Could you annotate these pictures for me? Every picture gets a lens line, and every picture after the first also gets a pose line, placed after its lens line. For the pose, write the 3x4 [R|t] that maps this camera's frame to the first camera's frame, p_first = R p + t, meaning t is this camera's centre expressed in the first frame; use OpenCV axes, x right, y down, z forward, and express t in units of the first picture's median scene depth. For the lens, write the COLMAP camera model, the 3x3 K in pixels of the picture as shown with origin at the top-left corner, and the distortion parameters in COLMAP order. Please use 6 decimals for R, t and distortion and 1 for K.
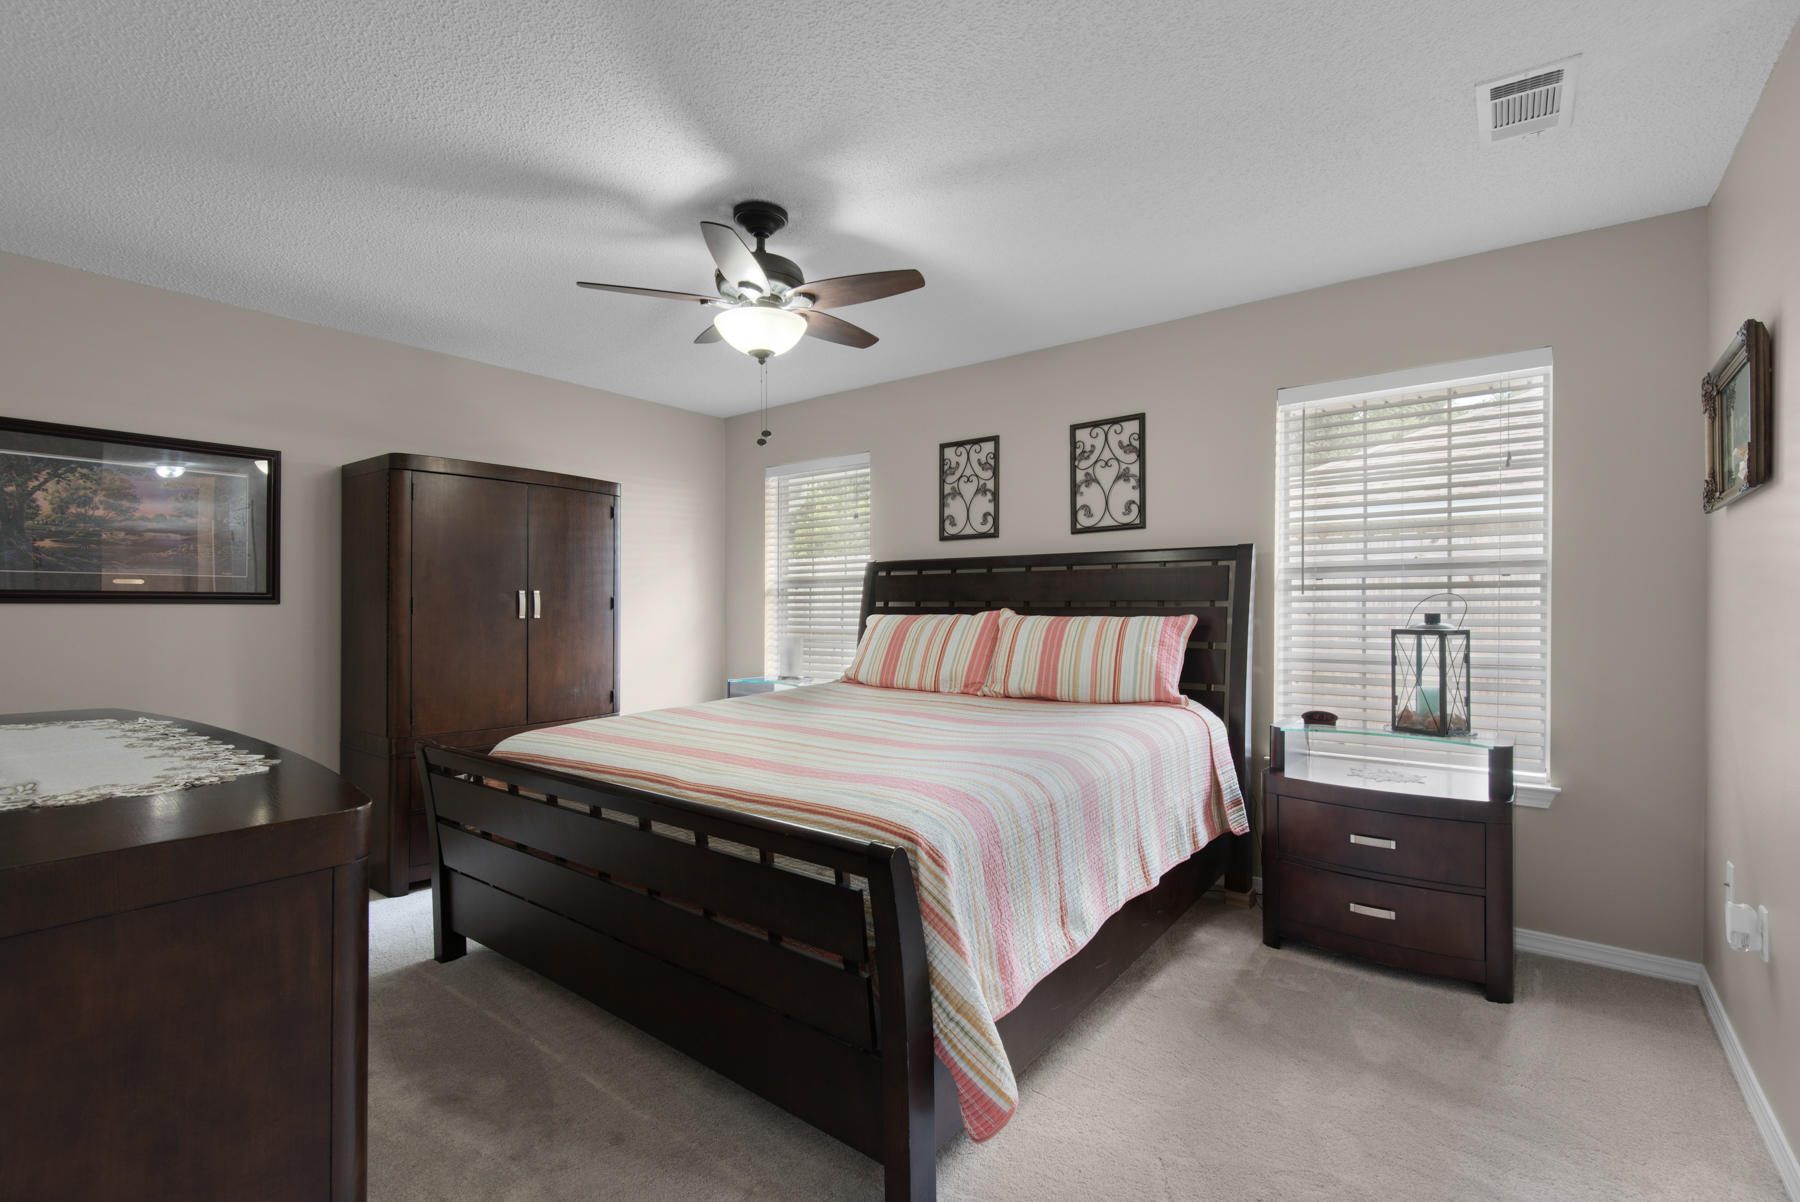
lens RADIAL K [[805.3, 0, 900.0], [0, 805.3, 601.0], [0, 0, 1]] dist [-0.000888, -0.000250]
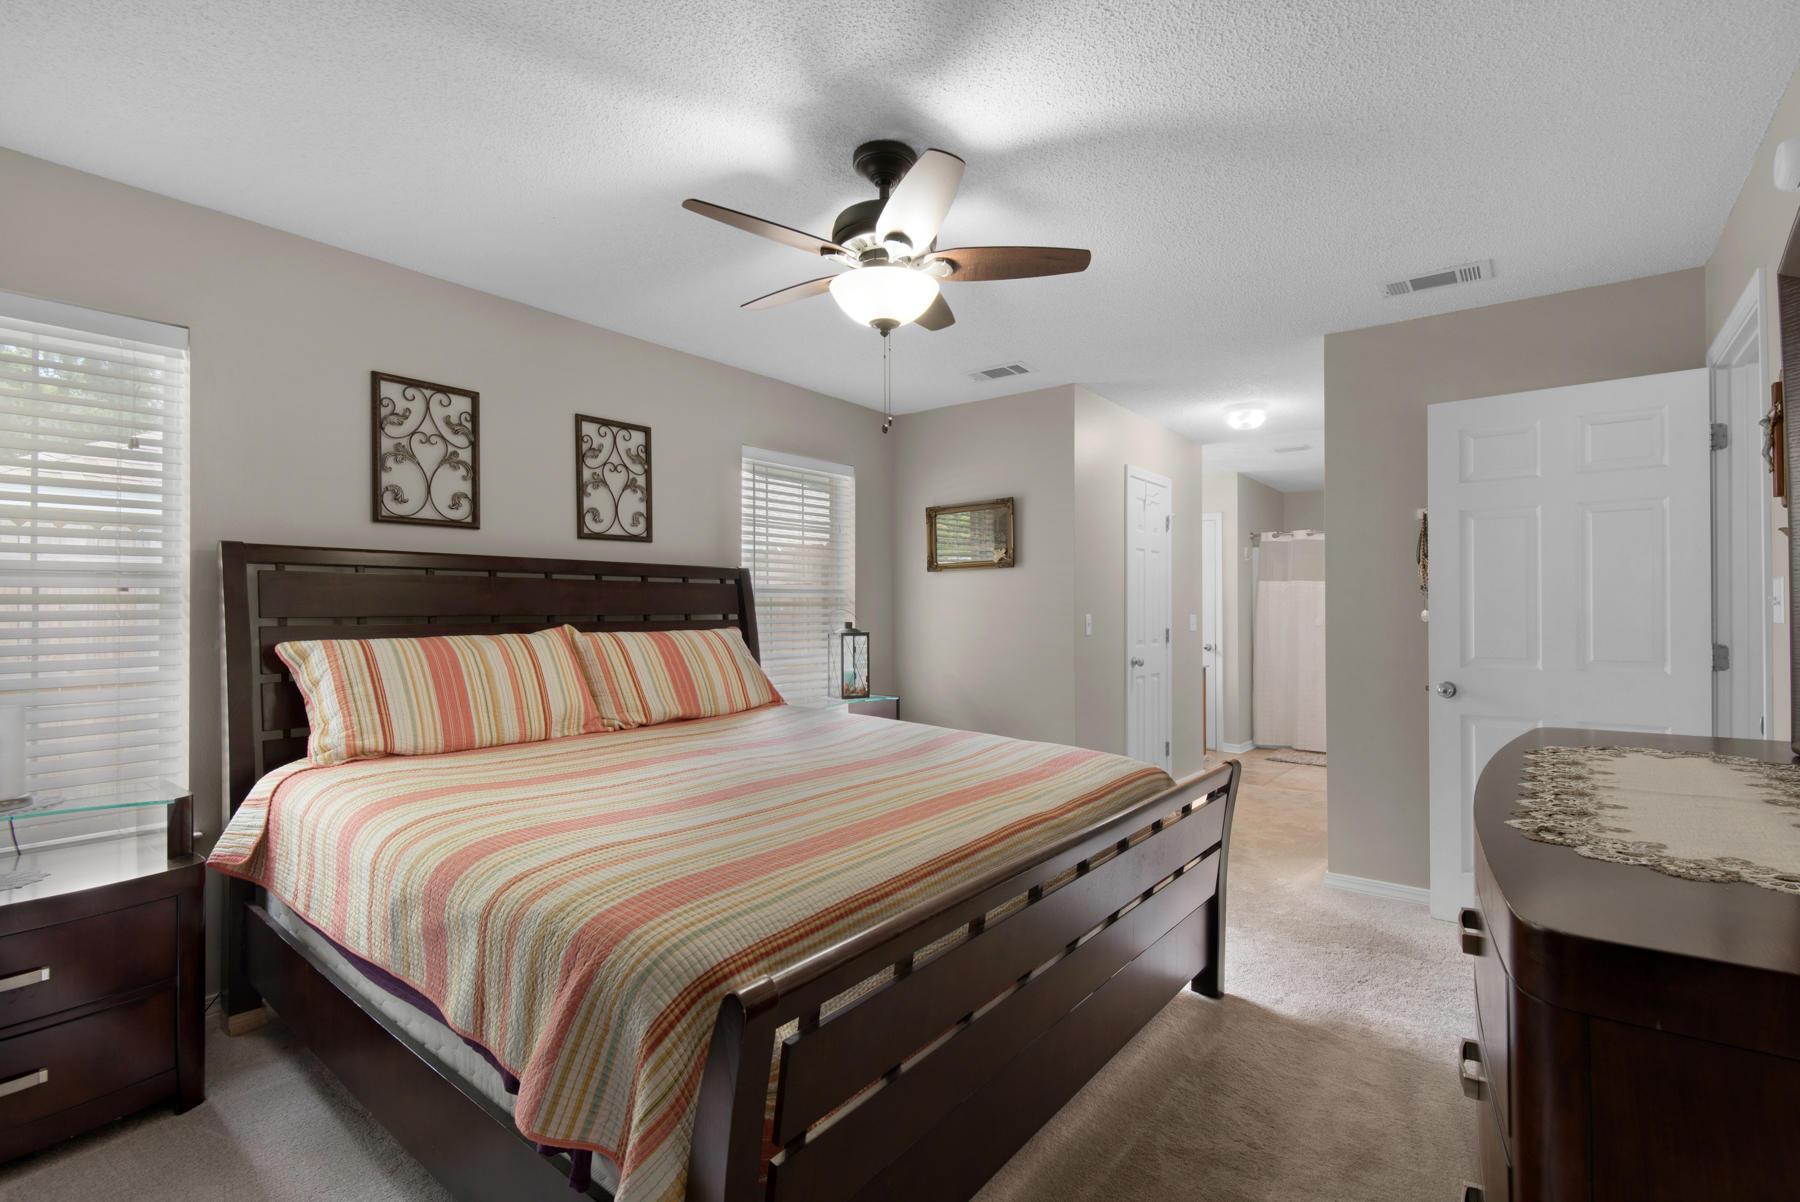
lens RADIAL K [[848.5, 0, 900.0], [0, 848.5, 601.0], [0, 0, 1]] dist [0.003632, -0.000036]
pose [[-0.016311, 0.006583, 0.999845, -0.726298], [-0.009909, 0.999928, -0.006745, -0.012392], [-0.999818, -0.010018, -0.016245, 0.672925]]
